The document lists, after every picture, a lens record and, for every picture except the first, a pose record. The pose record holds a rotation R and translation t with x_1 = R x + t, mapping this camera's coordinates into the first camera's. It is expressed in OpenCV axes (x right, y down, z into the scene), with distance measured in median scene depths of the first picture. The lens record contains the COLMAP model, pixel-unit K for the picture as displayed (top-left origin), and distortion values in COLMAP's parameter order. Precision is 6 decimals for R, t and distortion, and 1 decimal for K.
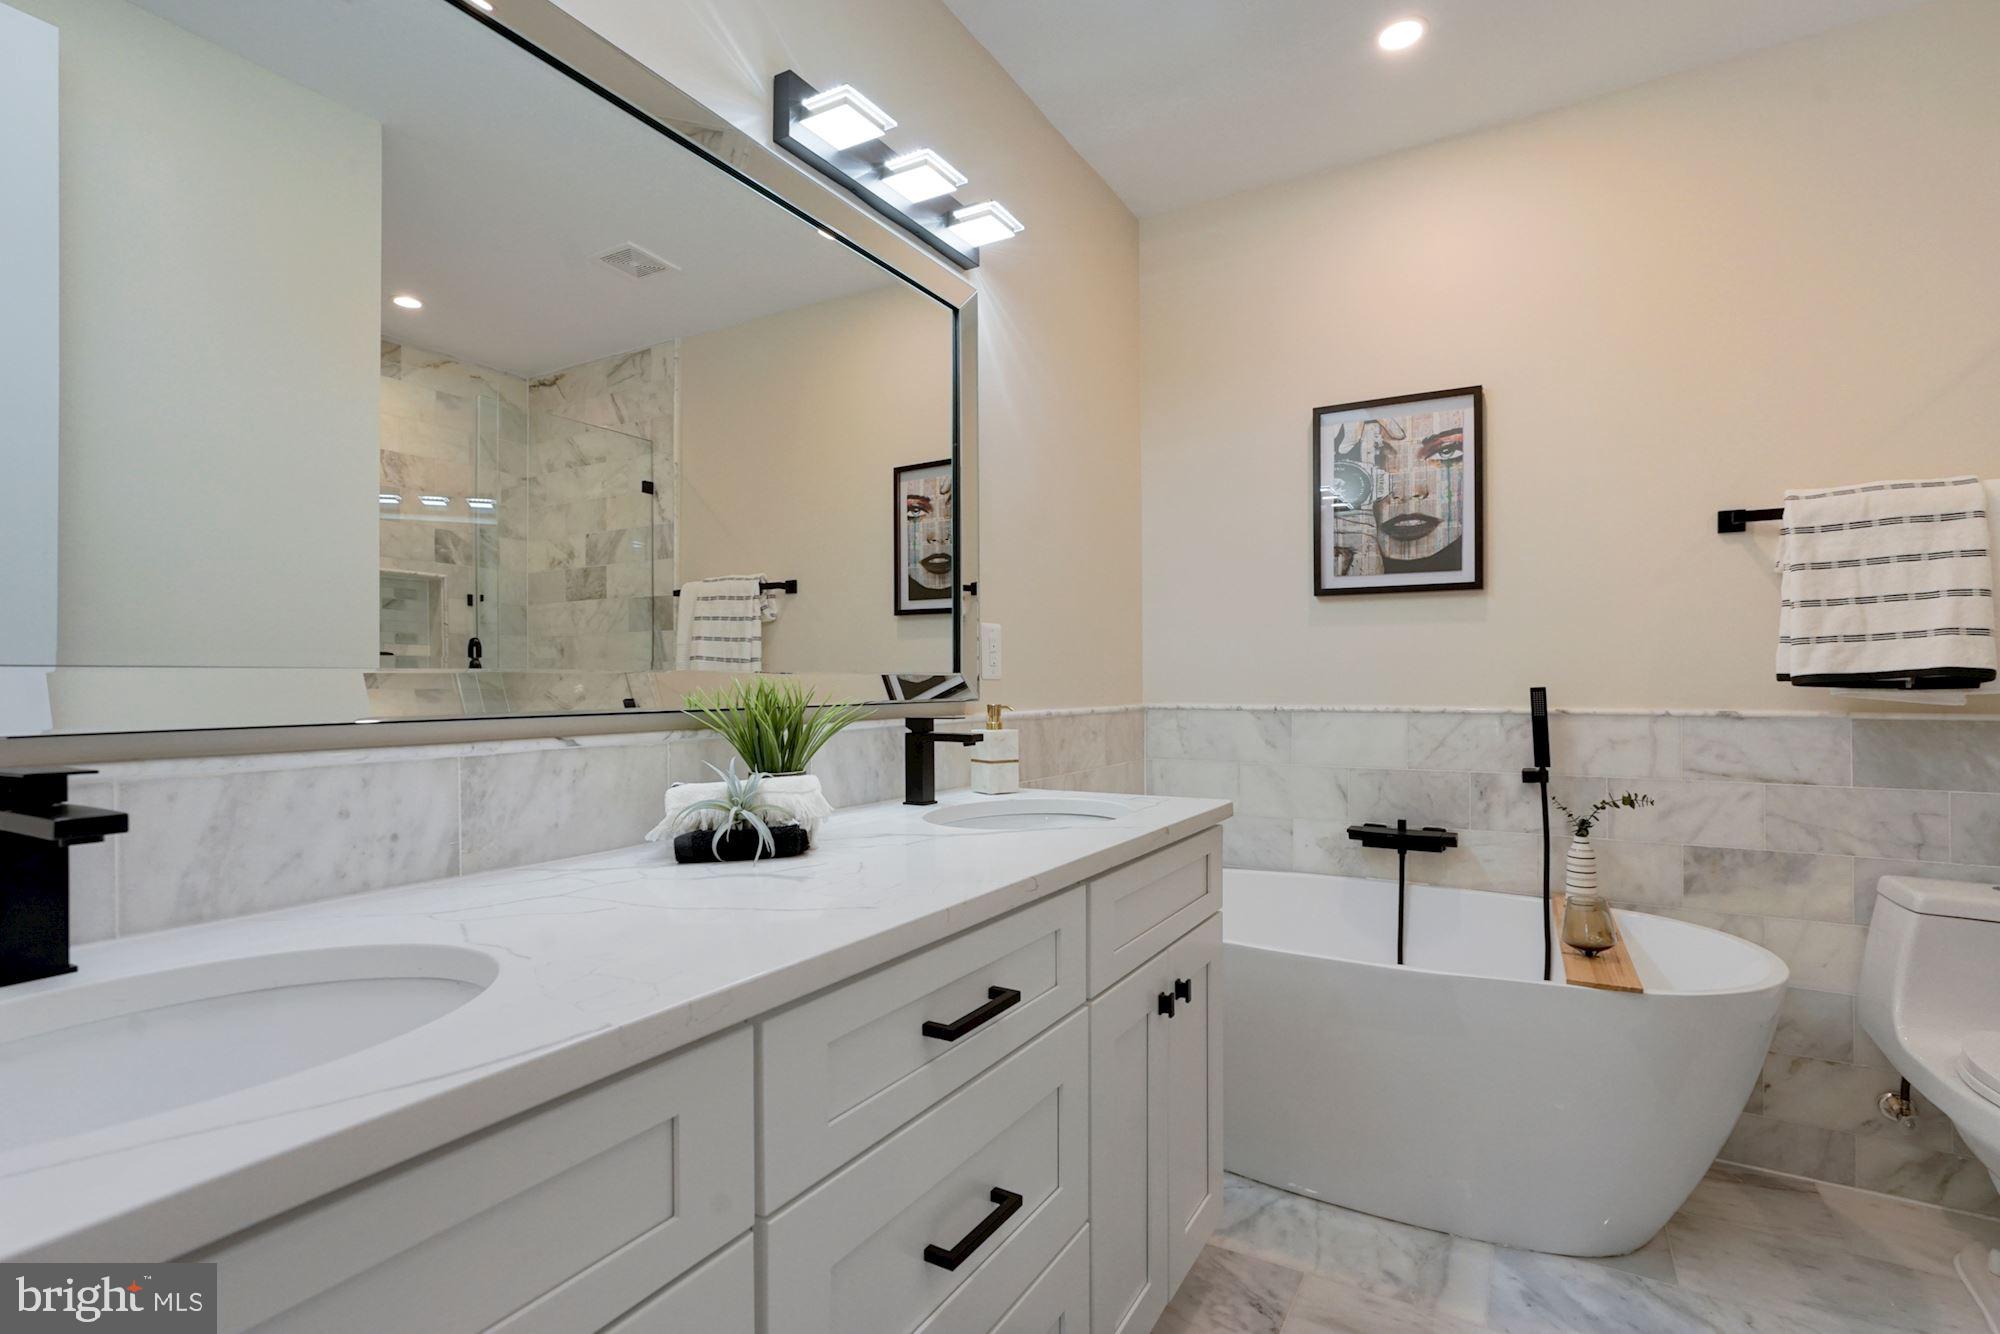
lens RADIAL K [[958.4, 0, 996.3], [0, 958.4, 678.9], [0, 0, 1]] dist [-0.035225, 0.024430]
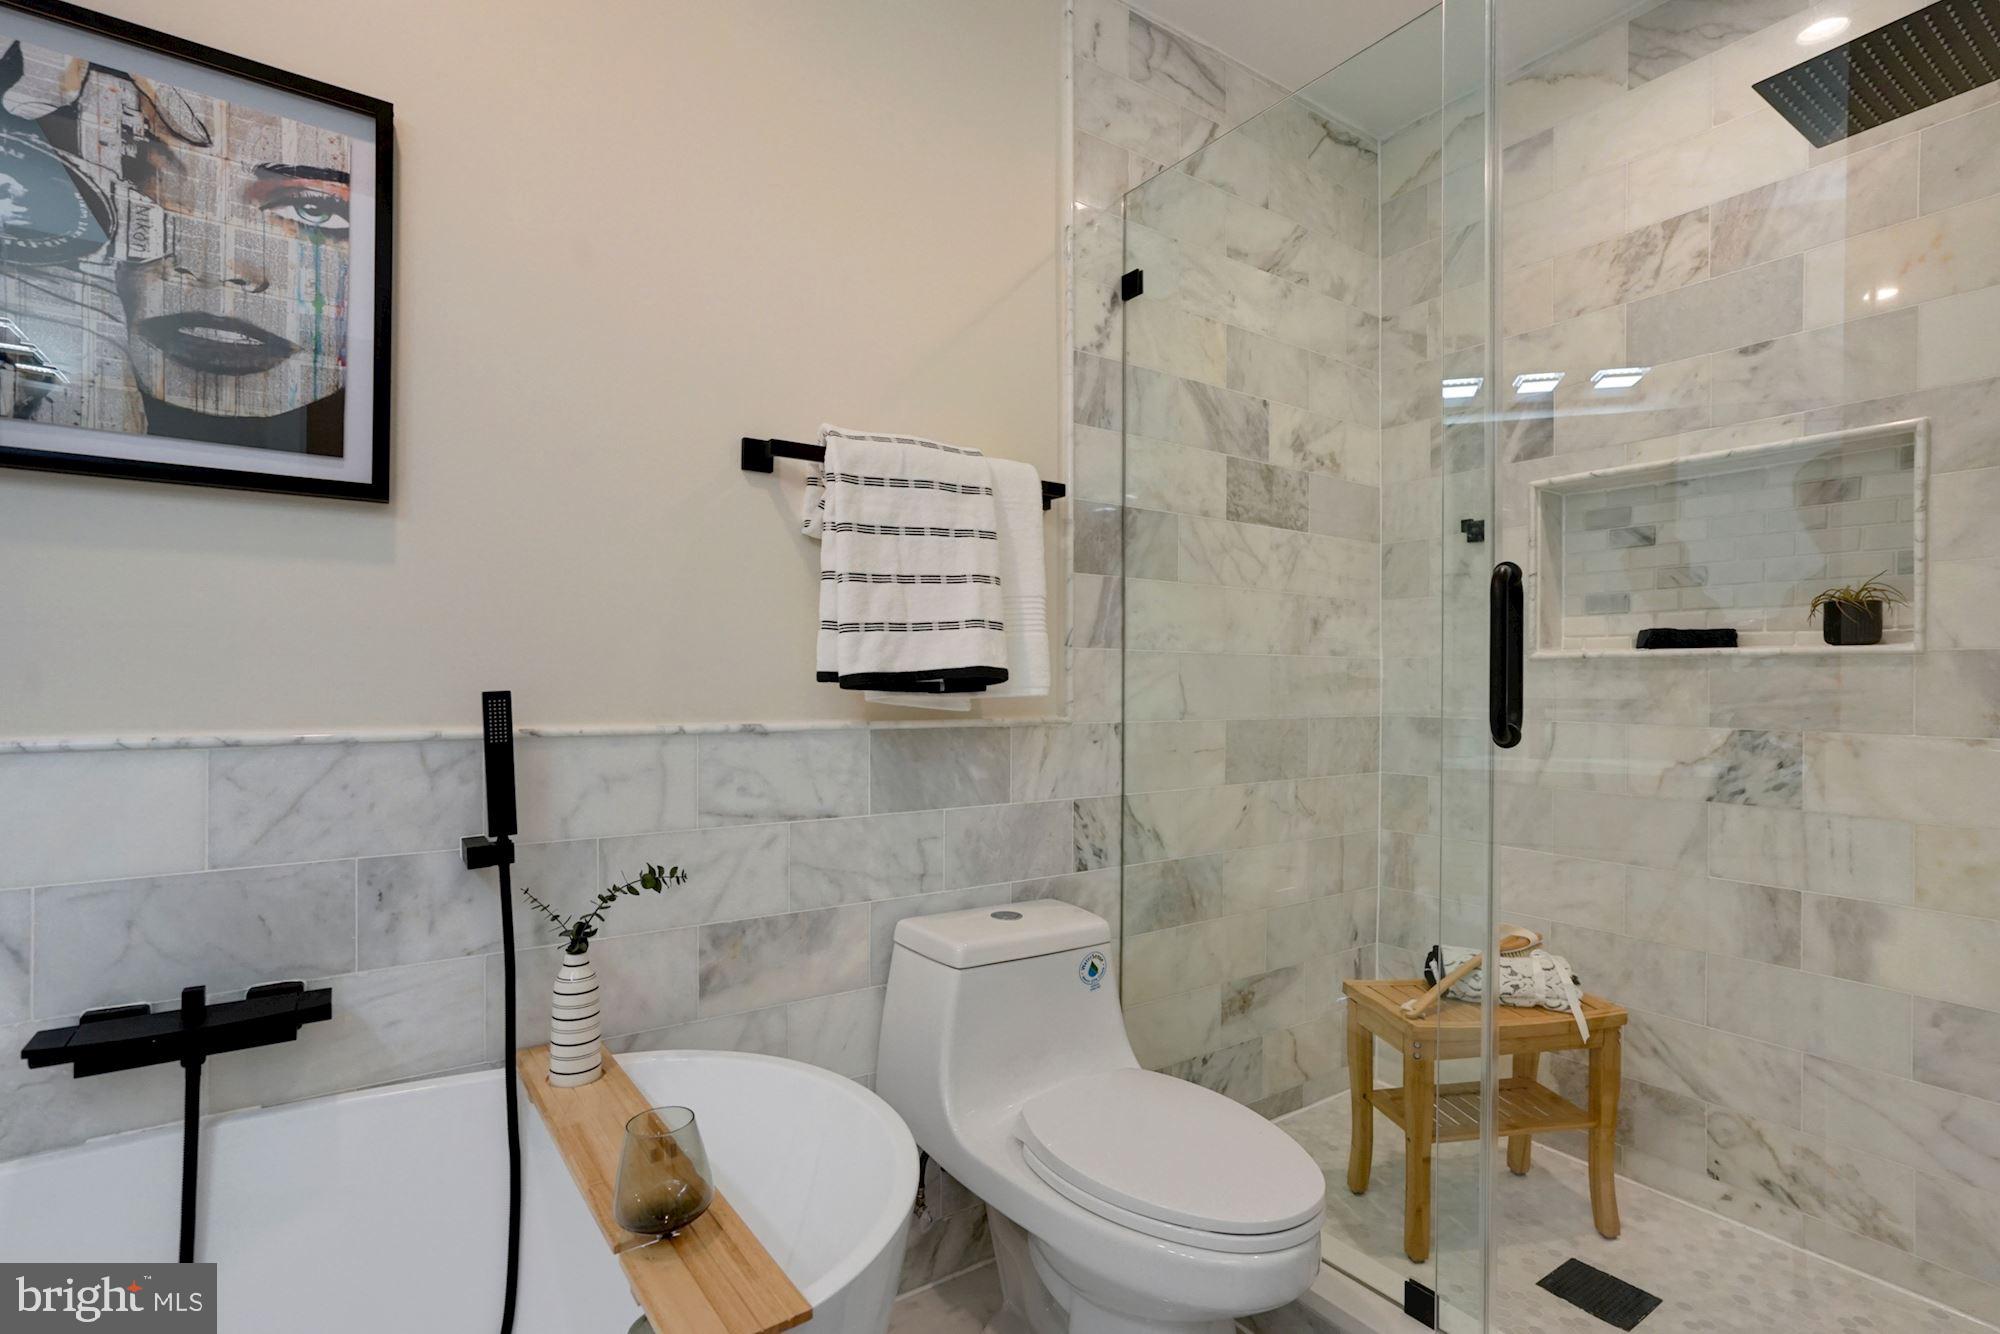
lens RADIAL K [[958.4, 0, 996.3], [0, 958.4, 678.9], [0, 0, 1]] dist [-0.035225, 0.024430]
pose [[0.430648, 0.007365, 0.902490, 0.208337], [-0.007275, 0.999963, -0.004689, 0.002392], [-0.902490, -0.004546, 0.430686, 0.524588]]
